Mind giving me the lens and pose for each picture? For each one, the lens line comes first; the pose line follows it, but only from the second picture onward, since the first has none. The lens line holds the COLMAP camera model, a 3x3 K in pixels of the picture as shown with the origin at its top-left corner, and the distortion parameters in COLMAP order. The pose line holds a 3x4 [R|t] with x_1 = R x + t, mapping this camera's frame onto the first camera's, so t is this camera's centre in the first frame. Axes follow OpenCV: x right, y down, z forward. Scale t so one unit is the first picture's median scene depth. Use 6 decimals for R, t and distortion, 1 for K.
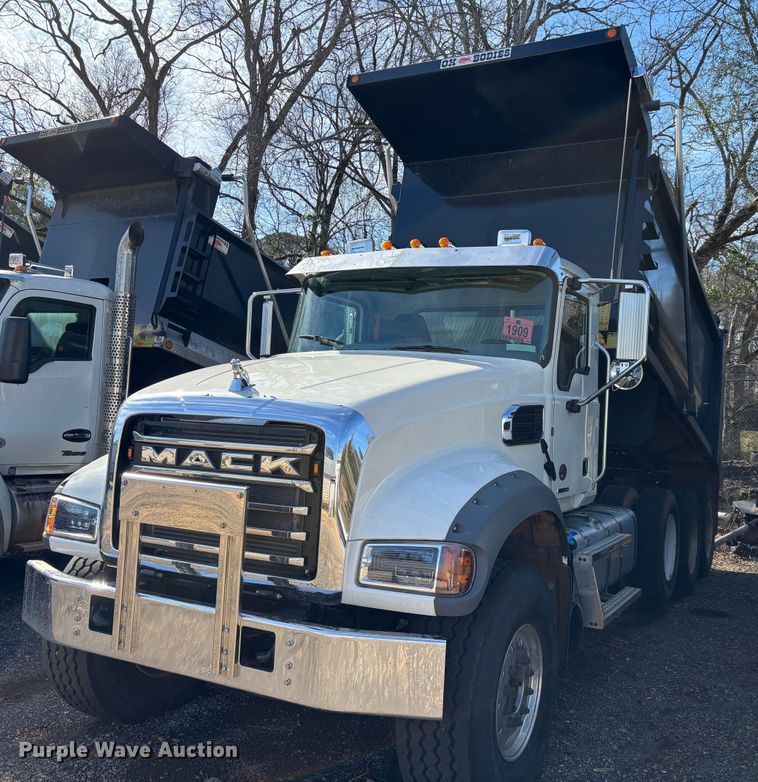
lens RADIAL K [[809.3, 0, 406.2], [0, 809.3, 388.0], [0, 0, 1]] dist [0.011113, 0.003949]
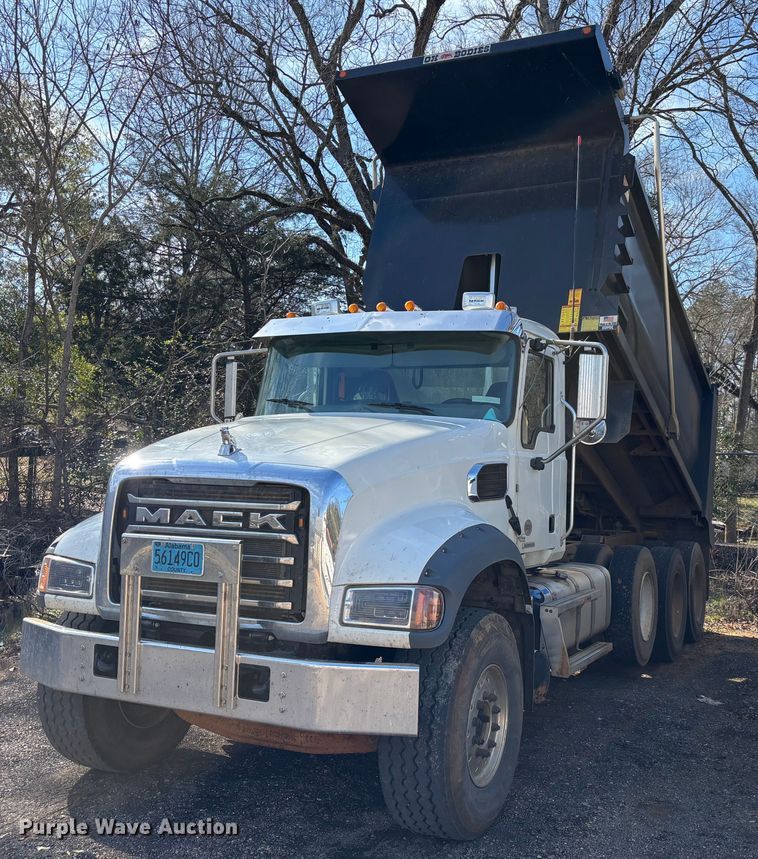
lens RADIAL K [[906.8, 0, 379.0], [0, 906.8, 429.5], [0, 0, 1]] dist [-0.003482, -0.013769]
pose [[0.999791, -0.015223, 0.013641, -0.016355], [0.015449, 0.999743, -0.016618, -0.006954], [-0.013385, 0.016825, 0.999769, -0.220626]]
